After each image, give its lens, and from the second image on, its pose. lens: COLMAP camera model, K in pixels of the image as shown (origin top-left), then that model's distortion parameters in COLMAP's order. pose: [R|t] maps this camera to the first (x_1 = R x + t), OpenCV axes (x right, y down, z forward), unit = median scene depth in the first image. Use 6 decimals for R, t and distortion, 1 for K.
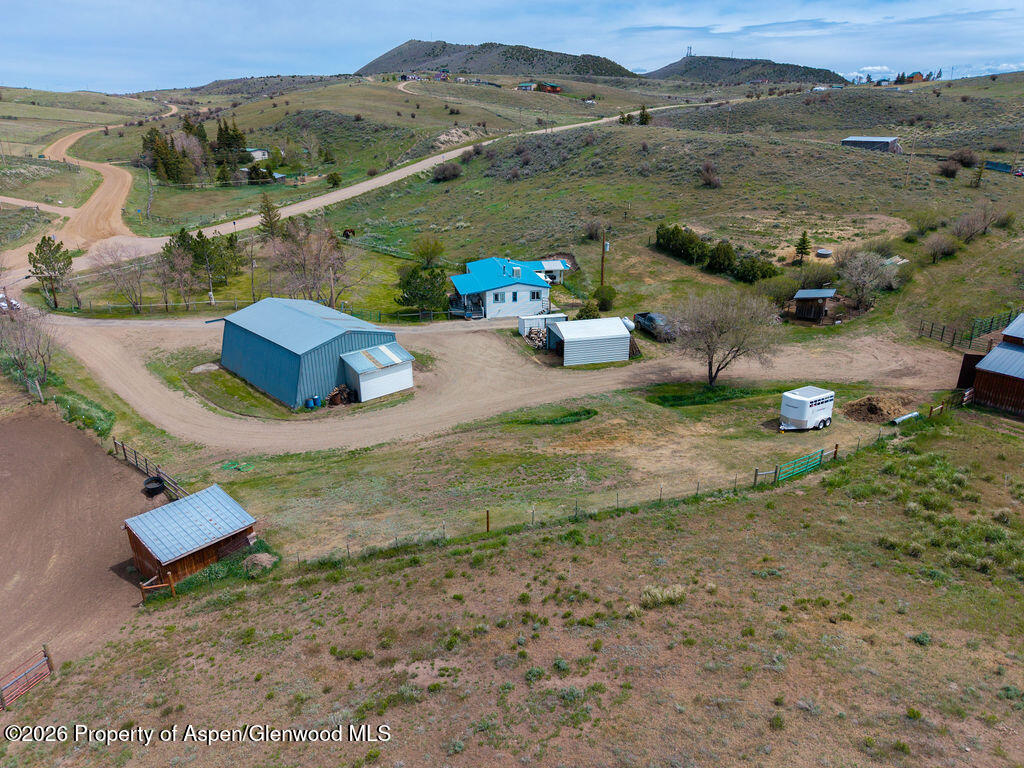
lens RADIAL K [[699.4, 0, 514.3], [0, 699.4, 381.7], [0, 0, 1]] dist [0.032026, -0.029140]
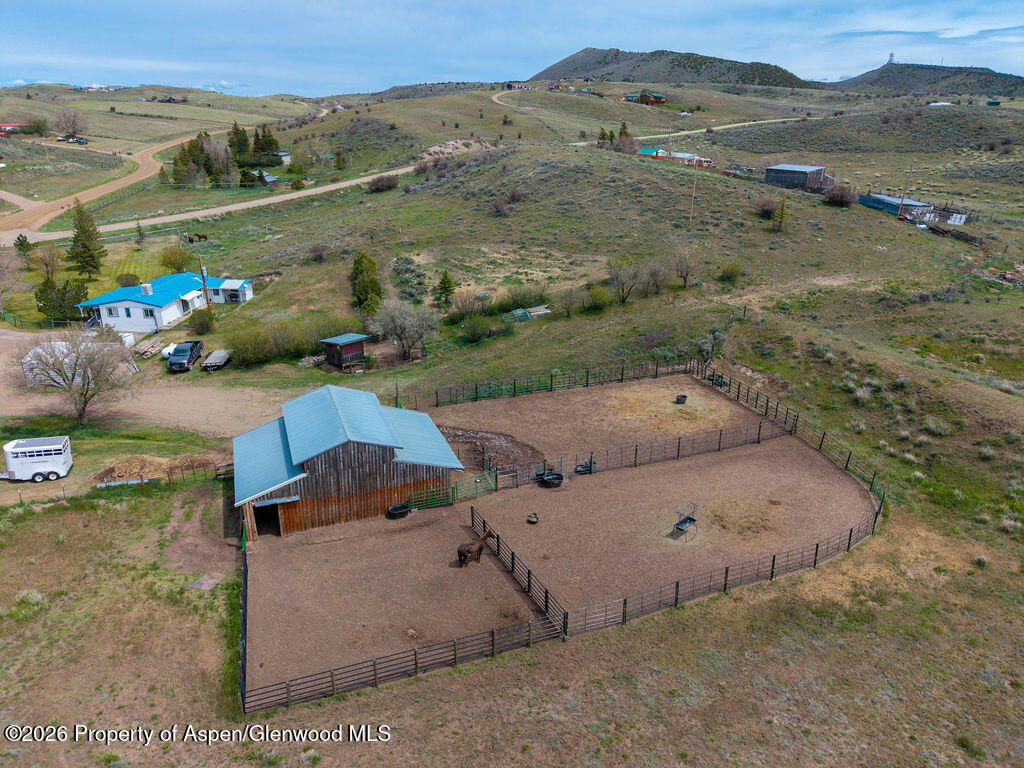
lens RADIAL K [[684.1, 0, 507.6], [0, 684.1, 385.0], [0, 0, 1]] dist [0.022820, -0.019000]
pose [[0.965928, 0.111173, -0.233717, 0.791176], [-0.110067, 0.993765, 0.017813, -0.095443], [0.234240, 0.008518, 0.972141, 0.147248]]
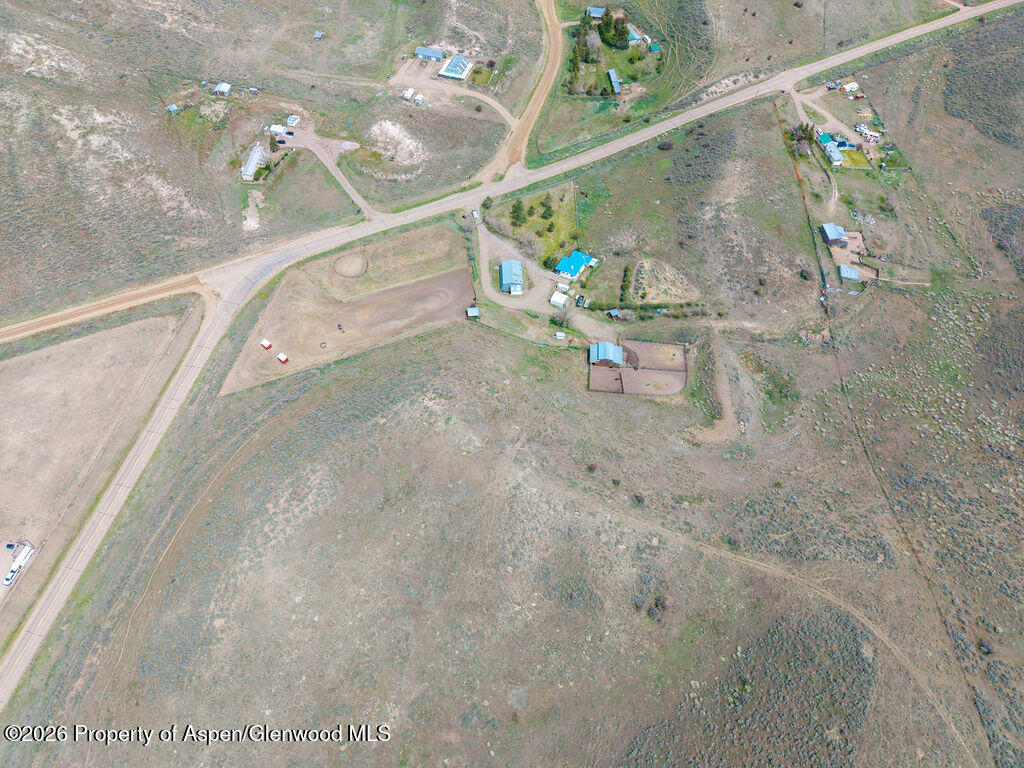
lens RADIAL K [[684.1, 0, 507.6], [0, 684.1, 385.0], [0, 0, 1]] dist [0.022820, -0.019000]
pose [[0.757201, 0.542490, -0.363801, 1.551458], [-0.262760, 0.762898, 0.590715, -1.906745], [0.598000, -0.351698, 0.720212, -2.331821]]
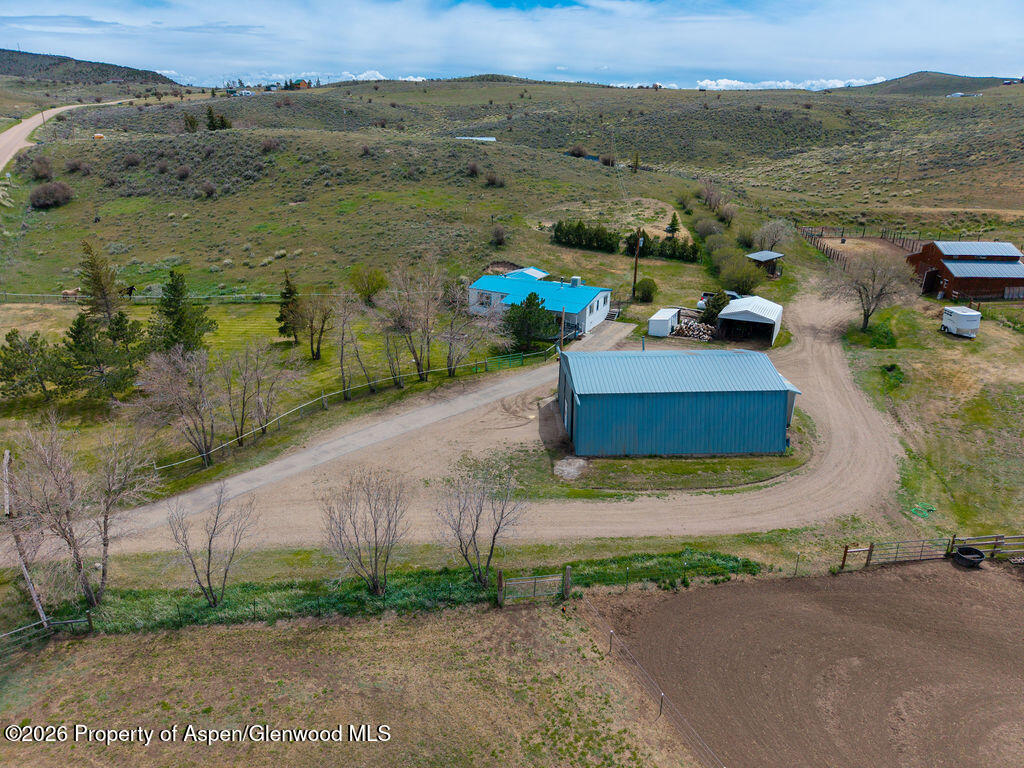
lens RADIAL K [[705.5, 0, 512.0], [0, 705.5, 384.0], [0, 0, 1]] dist [-0.013771, -0.001582]
pose [[0.631655, -0.263283, 0.729173, -0.800524], [0.262765, 0.957600, 0.118138, -0.163940], [-0.729360, 0.116979, 0.674055, 0.457464]]
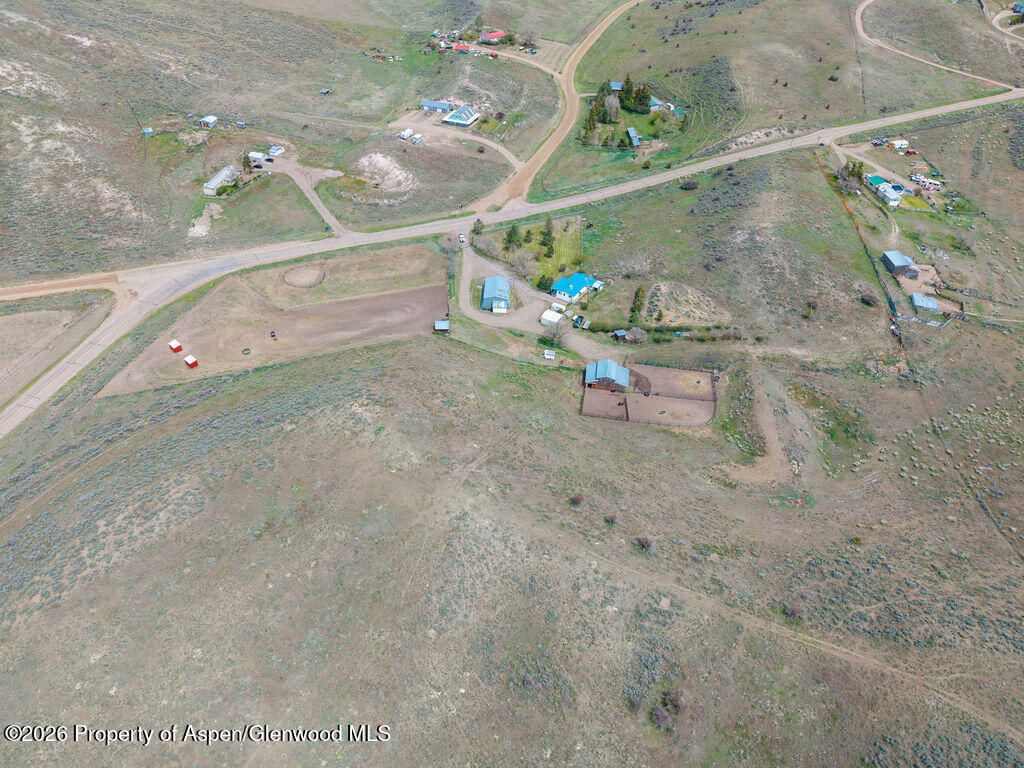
lens RADIAL K [[684.1, 0, 507.6], [0, 684.1, 385.0], [0, 0, 1]] dist [0.022820, -0.019000]
pose [[0.709147, 0.472763, -0.523074, 1.714113], [-0.279676, 0.869638, 0.406830, -0.994449], [0.647219, -0.142211, 0.748922, -1.671952]]
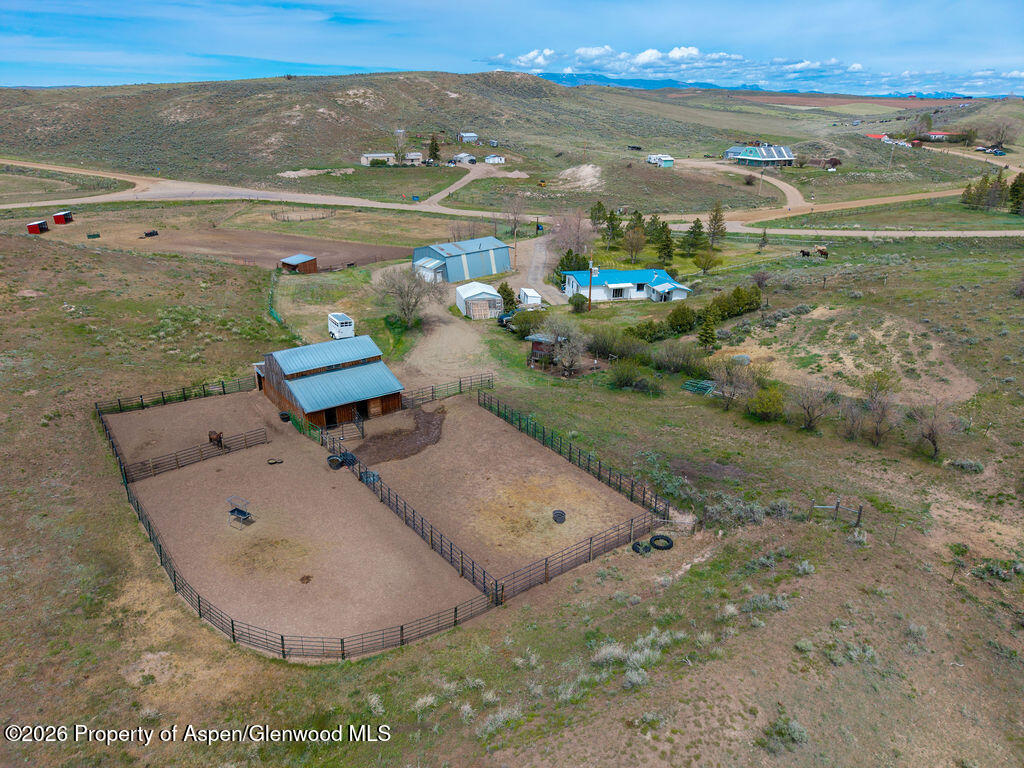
lens RADIAL K [[684.1, 0, 507.6], [0, 684.1, 385.0], [0, 0, 1]] dist [0.022820, -0.019000]
pose [[0.005234, 0.379929, -0.925001, 1.302046], [-0.365025, 0.861909, 0.351950, -0.377018], [0.930983, 0.335807, 0.143195, 0.757574]]
